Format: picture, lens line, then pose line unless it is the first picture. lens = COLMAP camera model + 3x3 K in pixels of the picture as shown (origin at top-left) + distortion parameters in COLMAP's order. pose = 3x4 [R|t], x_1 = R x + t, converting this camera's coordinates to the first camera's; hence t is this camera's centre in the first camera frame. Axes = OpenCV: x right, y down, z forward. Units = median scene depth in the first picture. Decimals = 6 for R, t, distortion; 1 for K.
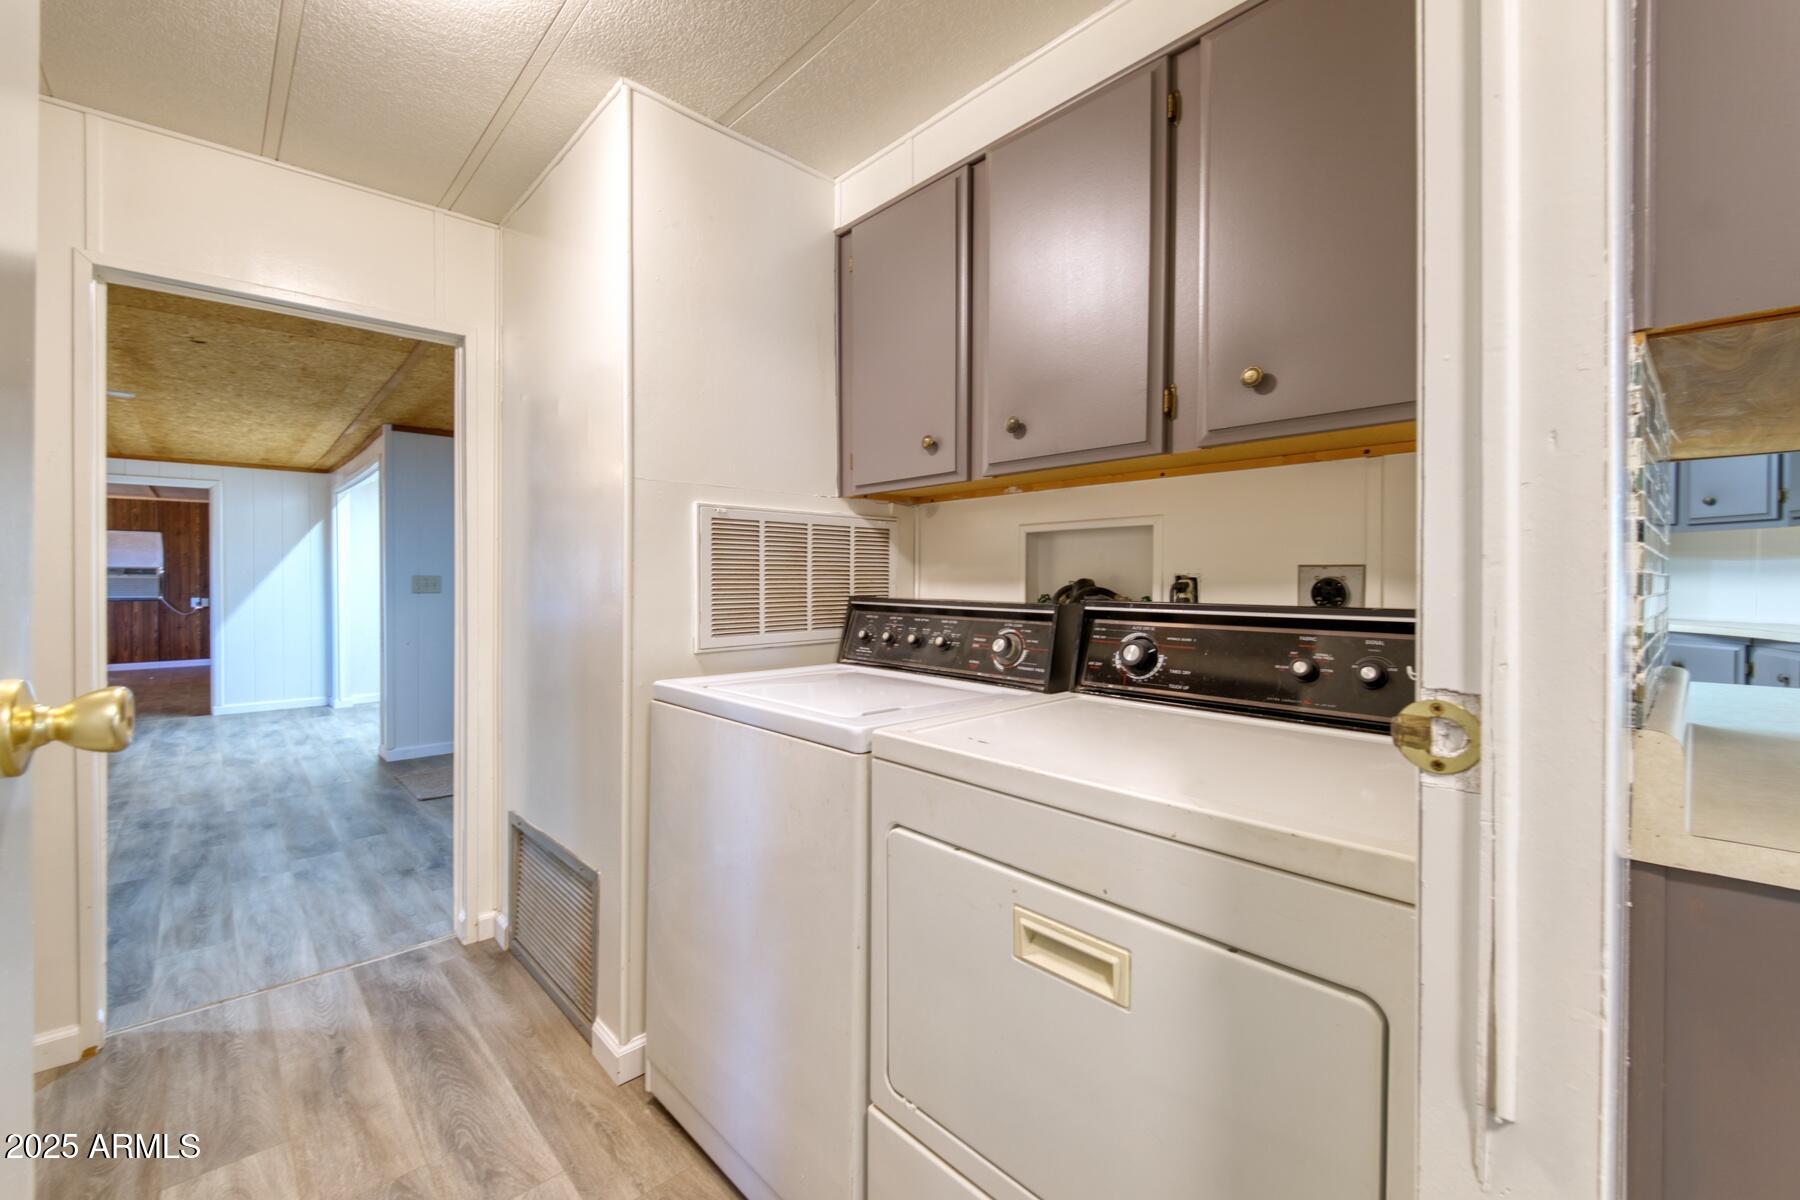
lens RADIAL K [[732.6, 0, 906.2], [0, 732.6, 597.7], [0, 0, 1]] dist [-0.018837, -0.000528]
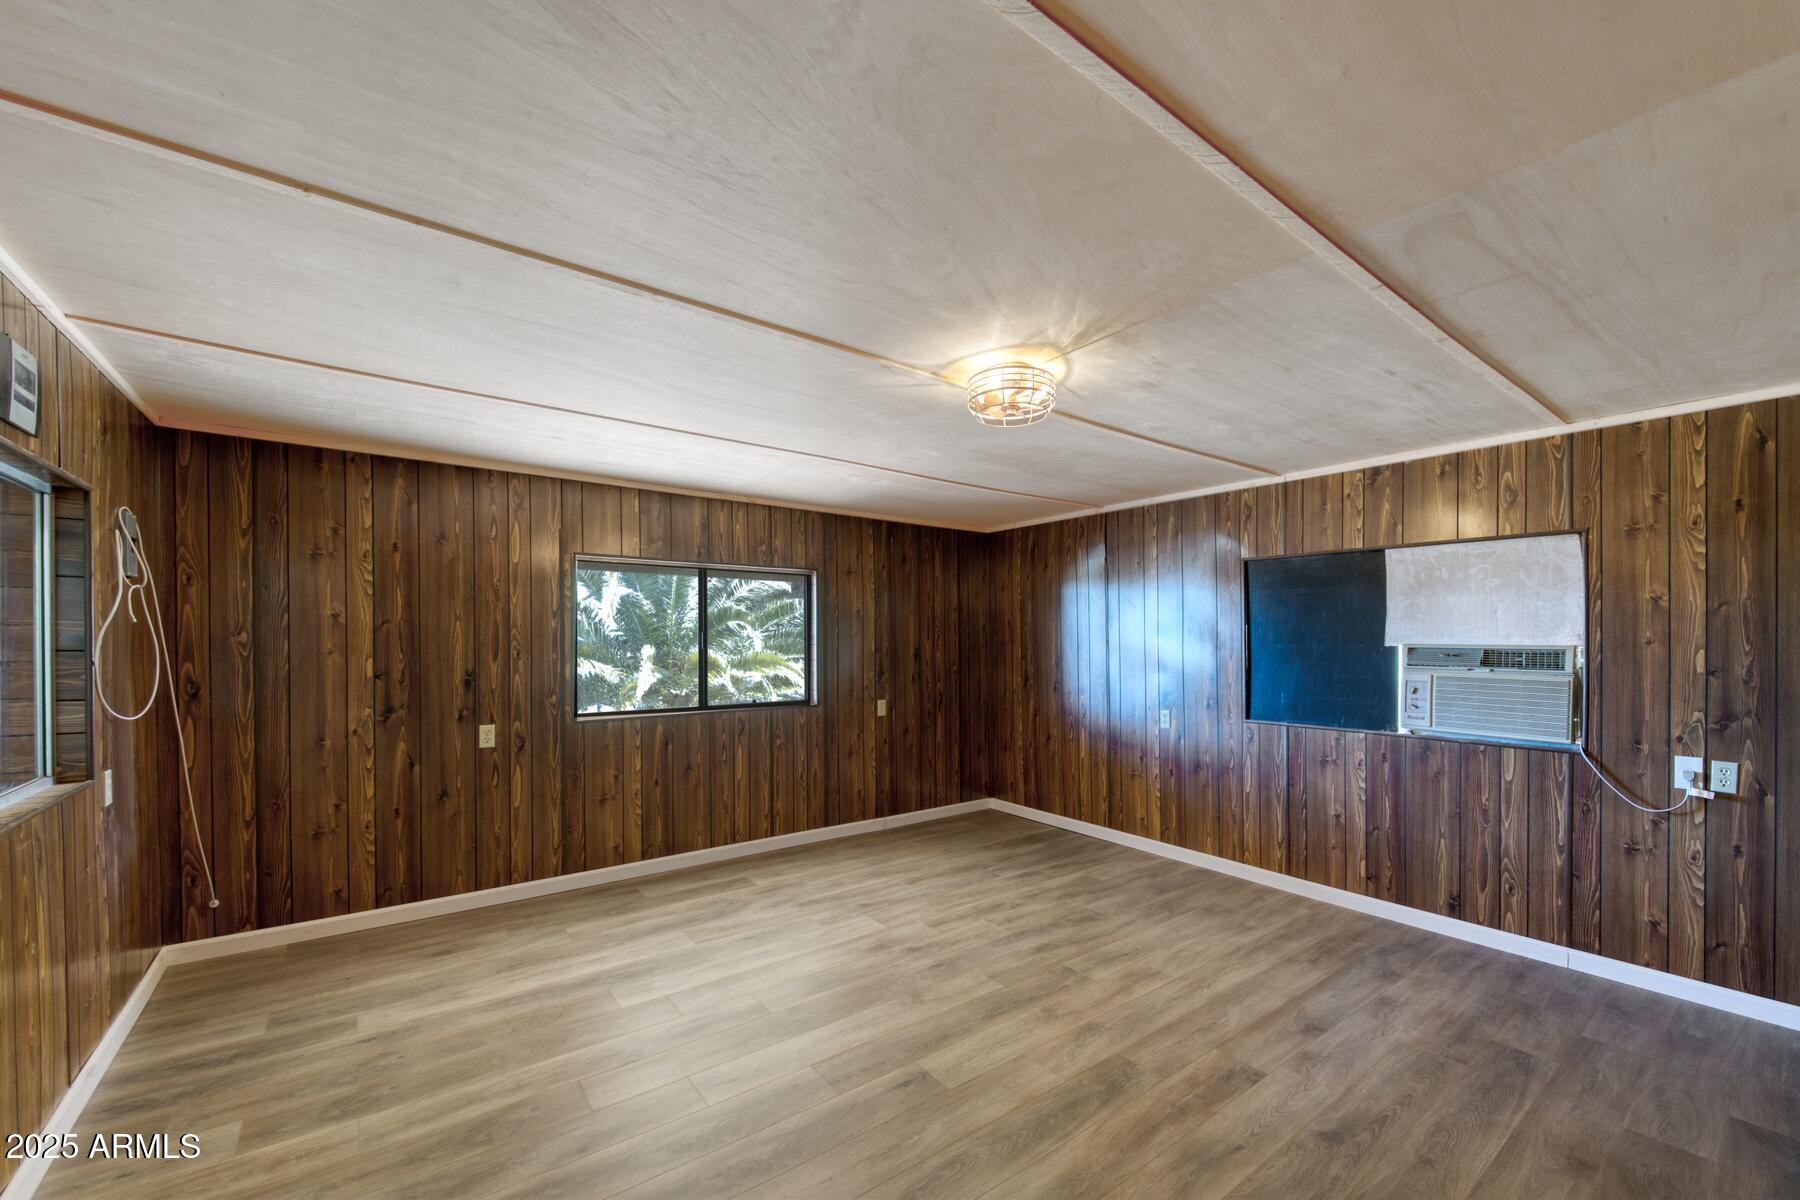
lens RADIAL K [[732.6, 0, 956.9], [0, 732.6, 633.3], [0, 0, 1]] dist [-0.018837, -0.000528]
pose [[-0.090243, -0.010124, -0.995868, -0.709605], [-0.009279, 0.999913, -0.009324, -0.042748], [0.995877, 0.008399, -0.090329, 0.766995]]
